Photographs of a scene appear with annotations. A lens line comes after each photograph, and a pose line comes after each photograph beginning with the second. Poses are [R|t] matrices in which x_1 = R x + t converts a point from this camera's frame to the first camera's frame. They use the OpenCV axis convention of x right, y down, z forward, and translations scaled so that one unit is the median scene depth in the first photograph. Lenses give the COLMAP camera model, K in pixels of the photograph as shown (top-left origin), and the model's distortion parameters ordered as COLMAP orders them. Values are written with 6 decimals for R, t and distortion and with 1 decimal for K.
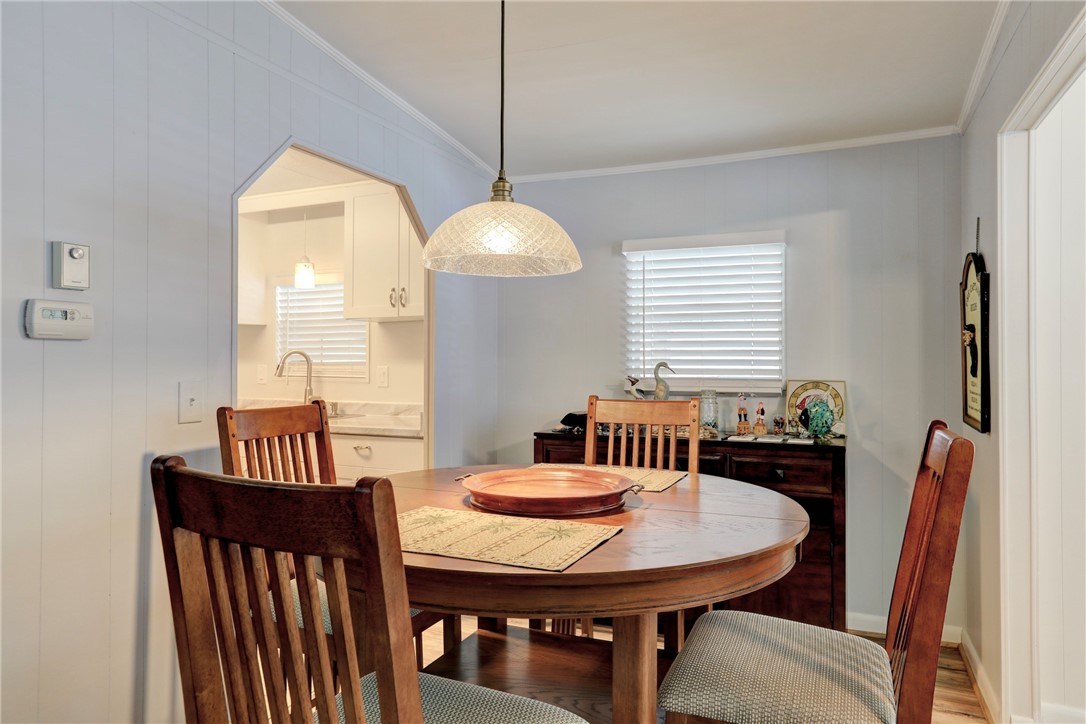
lens RADIAL K [[708.2, 0, 543.9], [0, 708.2, 359.7], [0, 0, 1]] dist [0.000668, -0.000085]
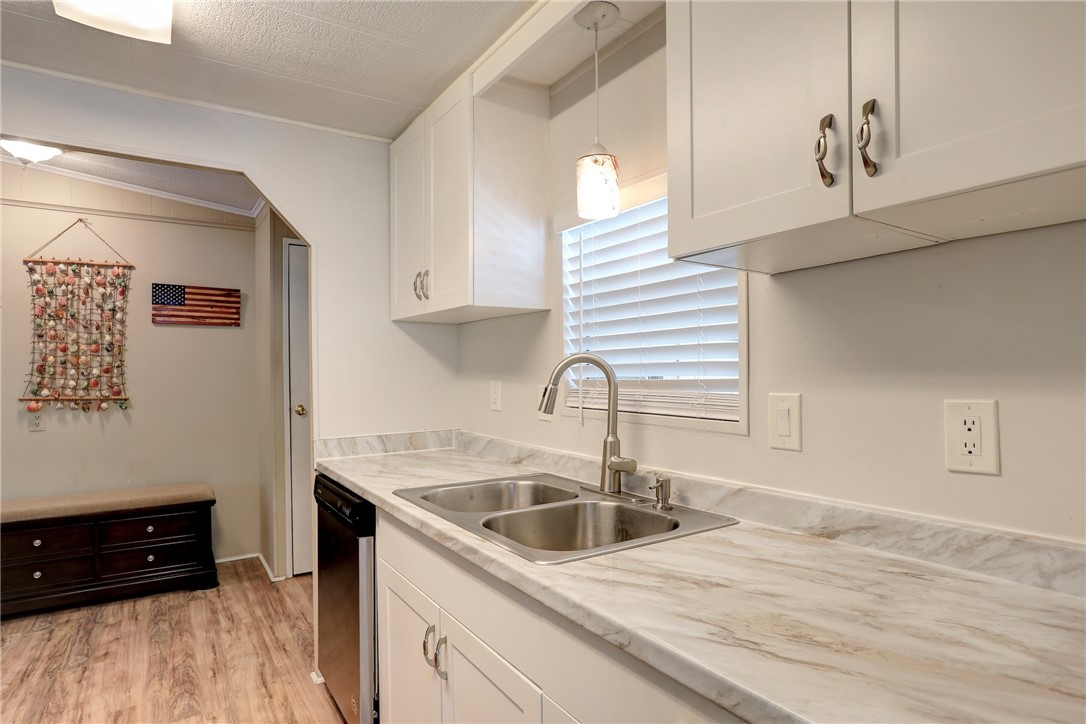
lens RADIAL K [[606.2, 0, 547.7], [0, 606.2, 365.4], [0, 0, 1]] dist [-0.004086, 0.001282]
pose [[0.839050, -0.011842, -0.543925, -0.158116], [0.008776, 0.999928, -0.008232, -0.003435], [0.543983, 0.002134, 0.839093, 0.663452]]
